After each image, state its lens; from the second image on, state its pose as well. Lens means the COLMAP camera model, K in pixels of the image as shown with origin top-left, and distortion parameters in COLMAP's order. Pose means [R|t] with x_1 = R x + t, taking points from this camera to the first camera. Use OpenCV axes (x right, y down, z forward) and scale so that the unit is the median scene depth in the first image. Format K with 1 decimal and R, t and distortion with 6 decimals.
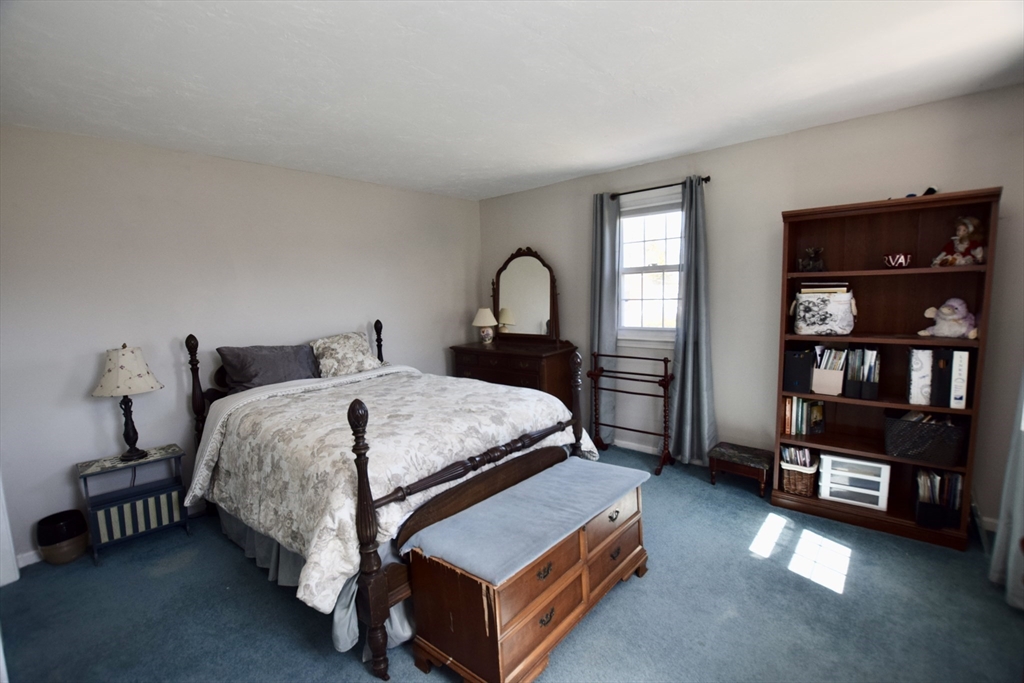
lens RADIAL K [[455.3, 0, 530.2], [0, 455.3, 337.5], [0, 0, 1]] dist [-0.001435, -0.000073]
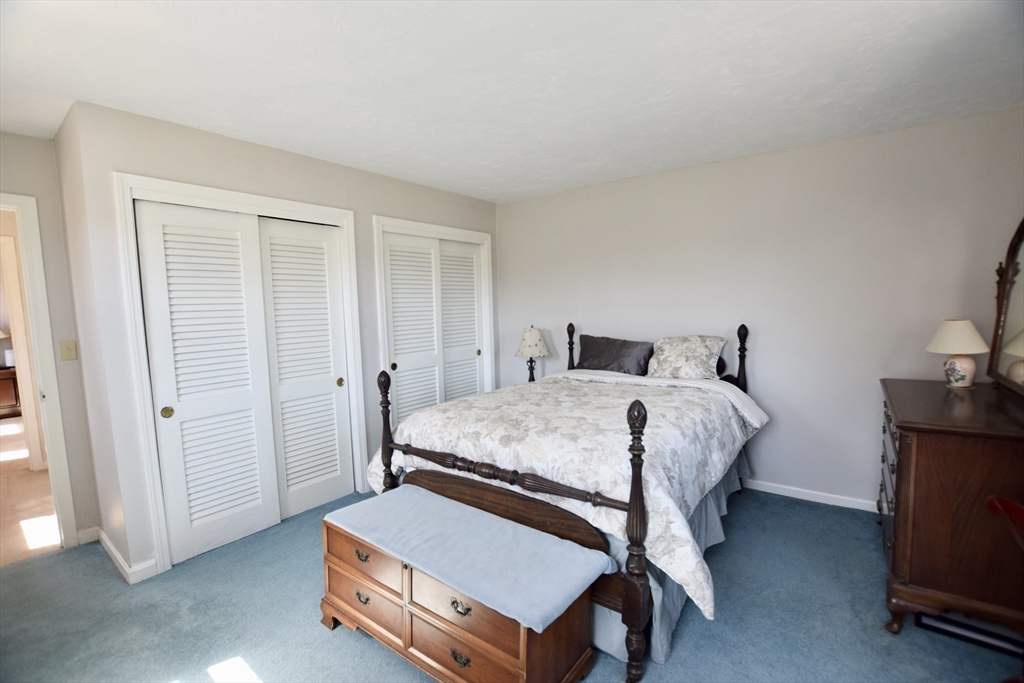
lens RADIAL K [[455.3, 0, 522.5], [0, 455.3, 347.8], [0, 0, 1]] dist [-0.001435, -0.000073]
pose [[0.053262, 0.131548, -0.989878, 0.662454], [-0.076243, 0.988927, 0.127319, -0.101801], [0.995666, 0.068690, 0.062702, 0.775408]]
